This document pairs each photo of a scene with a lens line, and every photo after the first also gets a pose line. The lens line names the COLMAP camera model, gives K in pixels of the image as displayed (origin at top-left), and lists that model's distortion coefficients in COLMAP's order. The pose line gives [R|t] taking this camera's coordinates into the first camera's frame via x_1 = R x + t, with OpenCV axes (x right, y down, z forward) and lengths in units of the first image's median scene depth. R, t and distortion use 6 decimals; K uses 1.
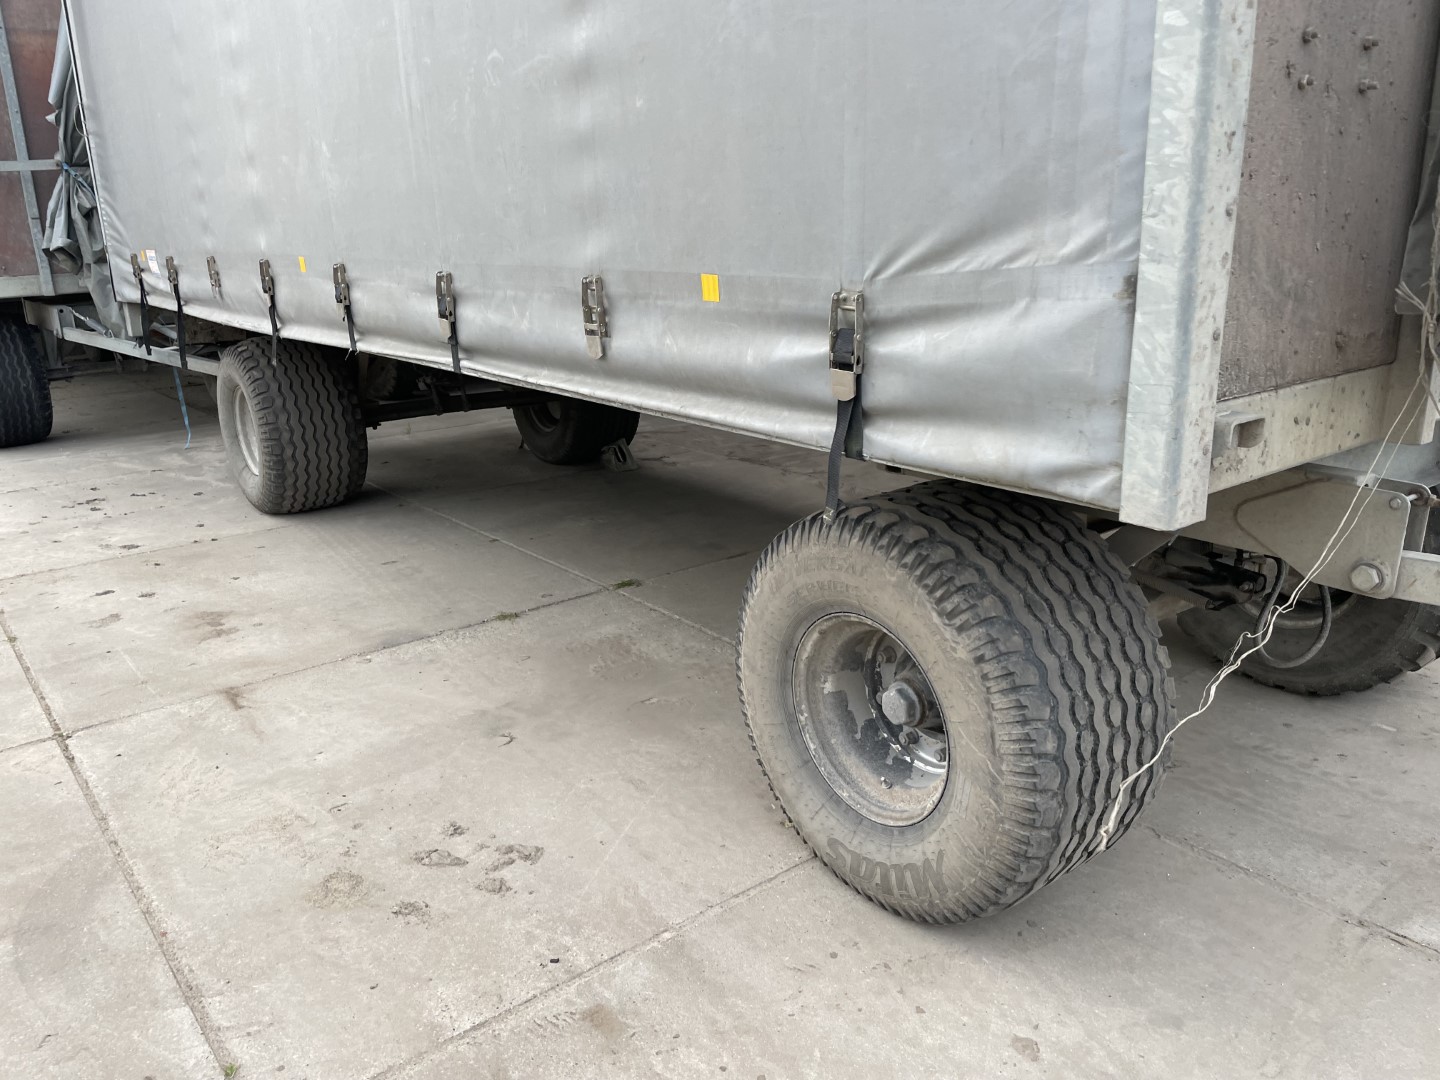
lens RADIAL K [[1099.9, 0, 714.0], [0, 1099.9, 545.0], [0, 0, 1]] dist [0.097490, -0.133242]
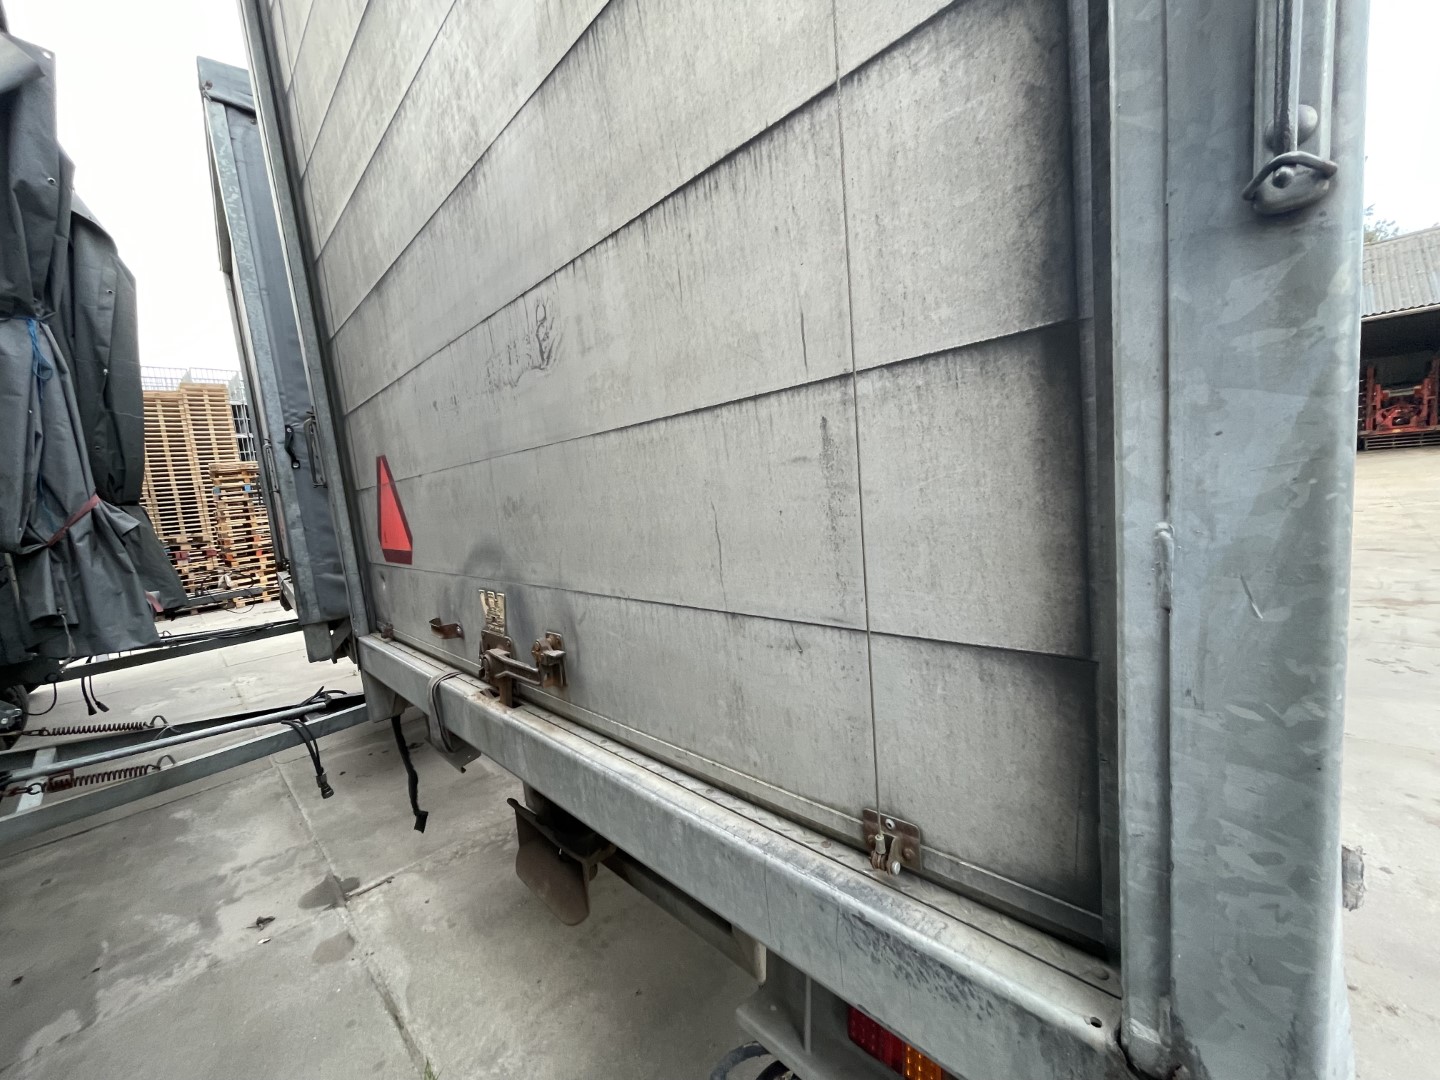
lens RADIAL K [[577.3, 0, 713.3], [0, 577.3, 546.8], [0, 0, 1]] dist [-0.013536, 0.001115]
pose [[-0.095250, -0.084682, 0.991845, -1.527183], [0.378128, 0.918615, 0.114743, -0.850956], [-0.920840, 0.385973, -0.055477, 2.721584]]
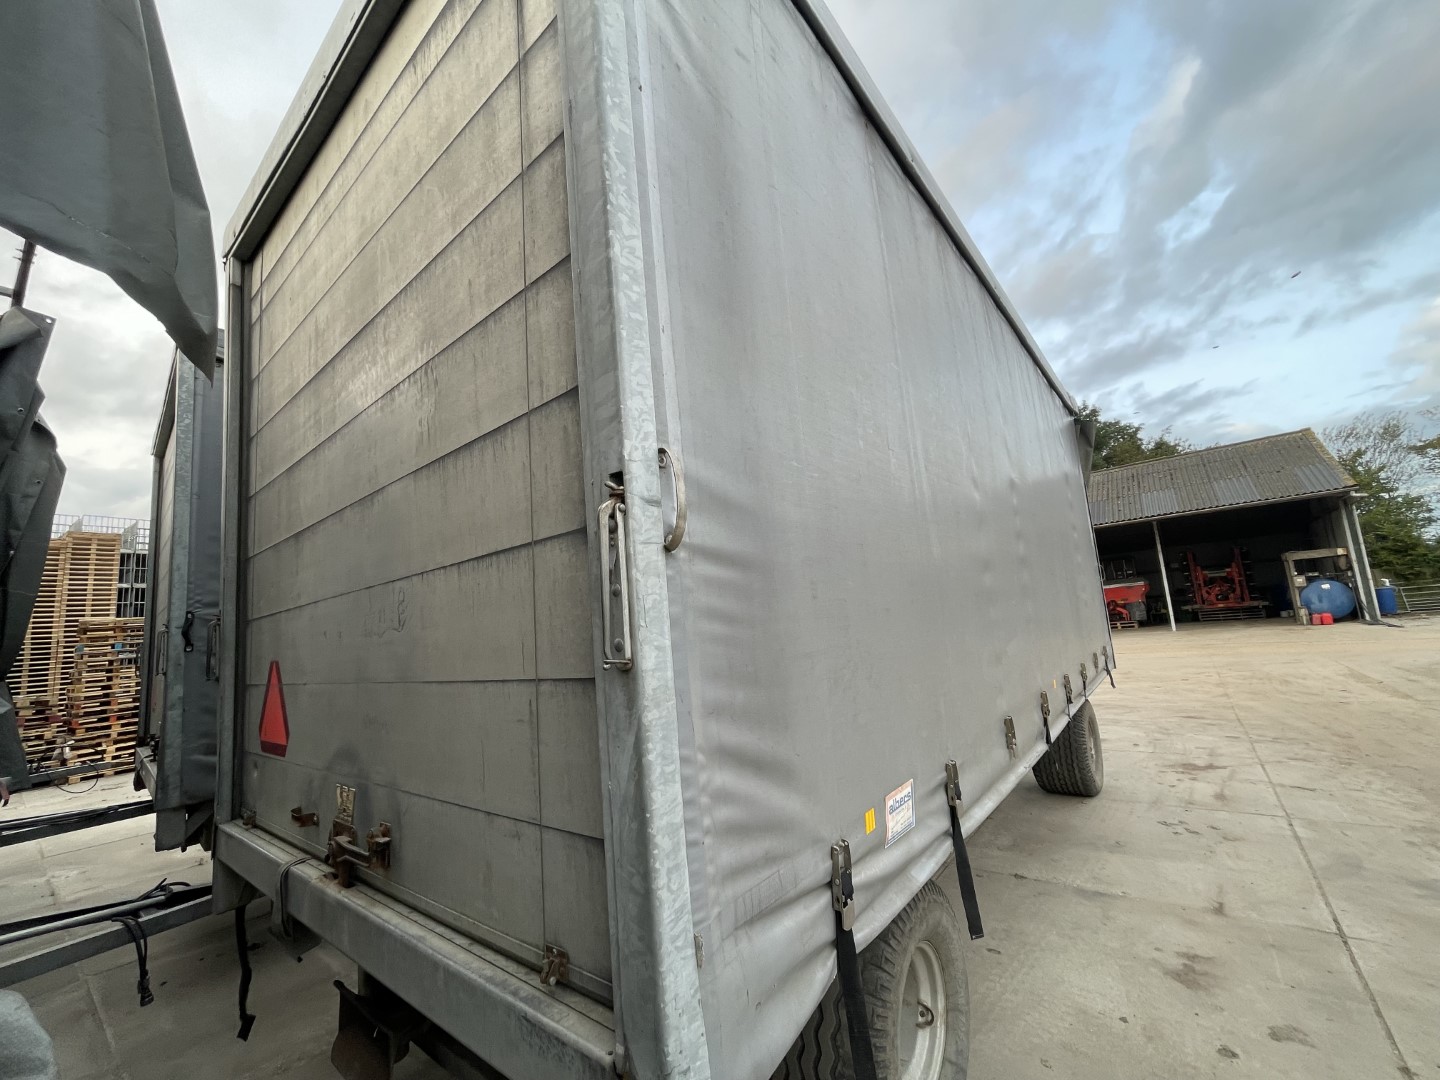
lens RADIAL K [[575.0, 0, 711.8], [0, 575.0, 546.6], [0, 0, 1]] dist [-0.008532, 0.000333]
pose [[-0.217815, 0.178513, 0.959526, -1.777158], [0.360971, 0.928152, -0.090735, -0.875450], [-0.906784, 0.326598, -0.266604, 2.590626]]
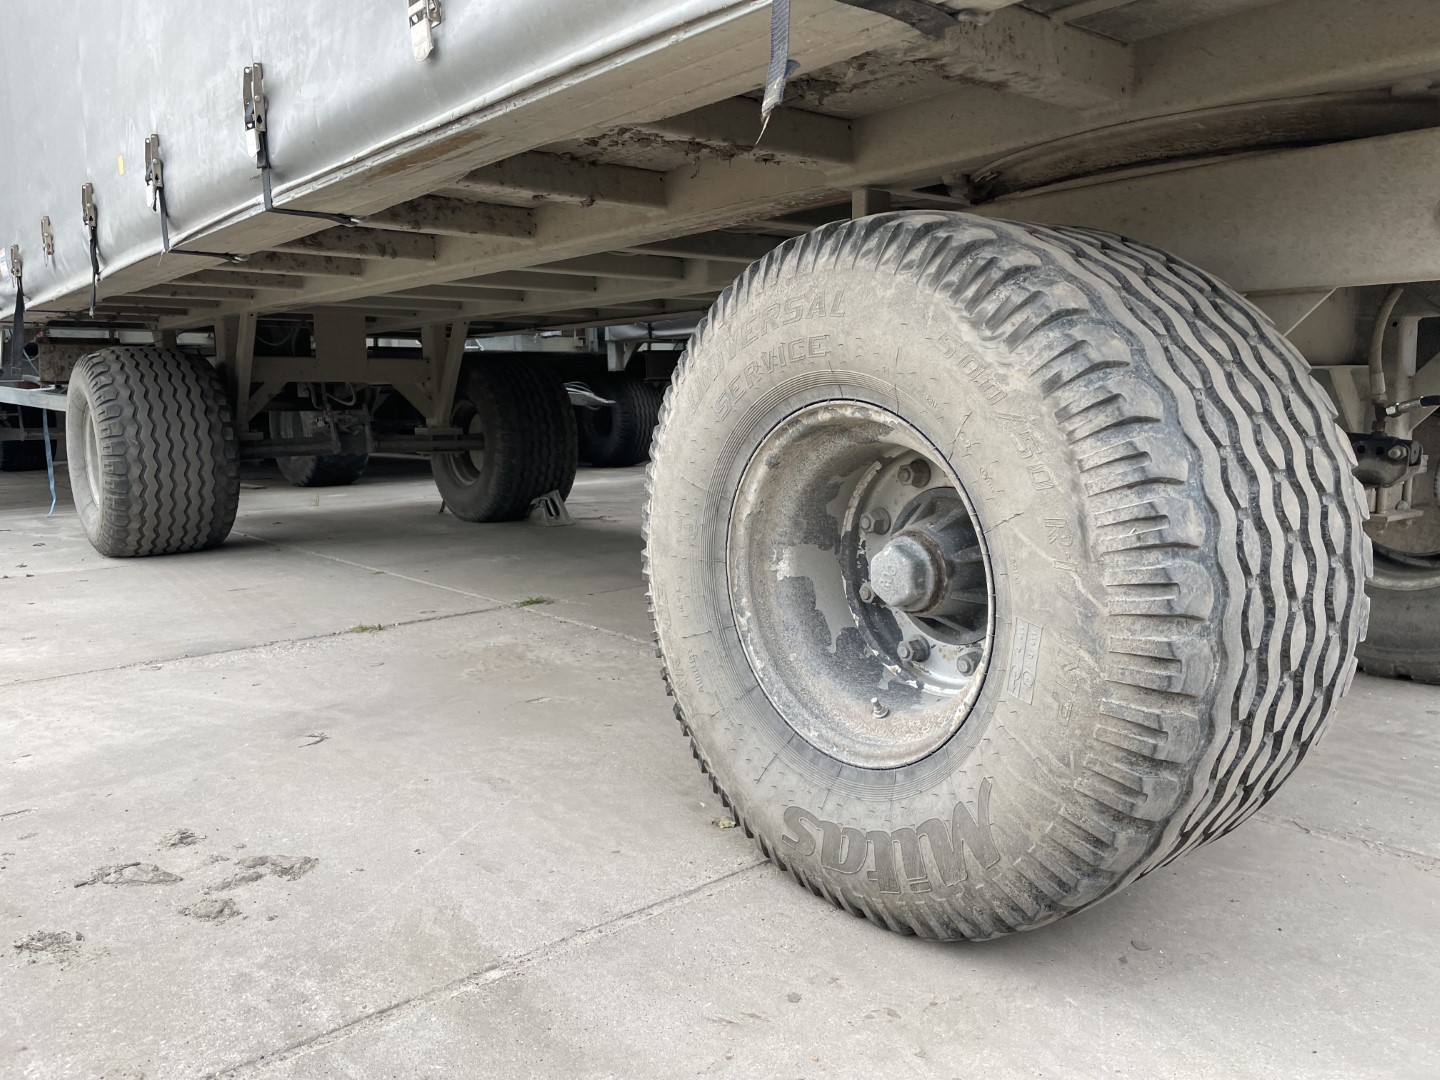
lens RADIAL K [[1099.6, 0, 729.9], [0, 1099.6, 522.3], [0, 0, 1]] dist [0.094765, -0.128000]
pose [[0.999099, 0.006545, 0.041929, 0.047865], [0.000914, 0.984485, -0.175466, 0.217184], [-0.042427, 0.175346, 0.983592, 0.391753]]
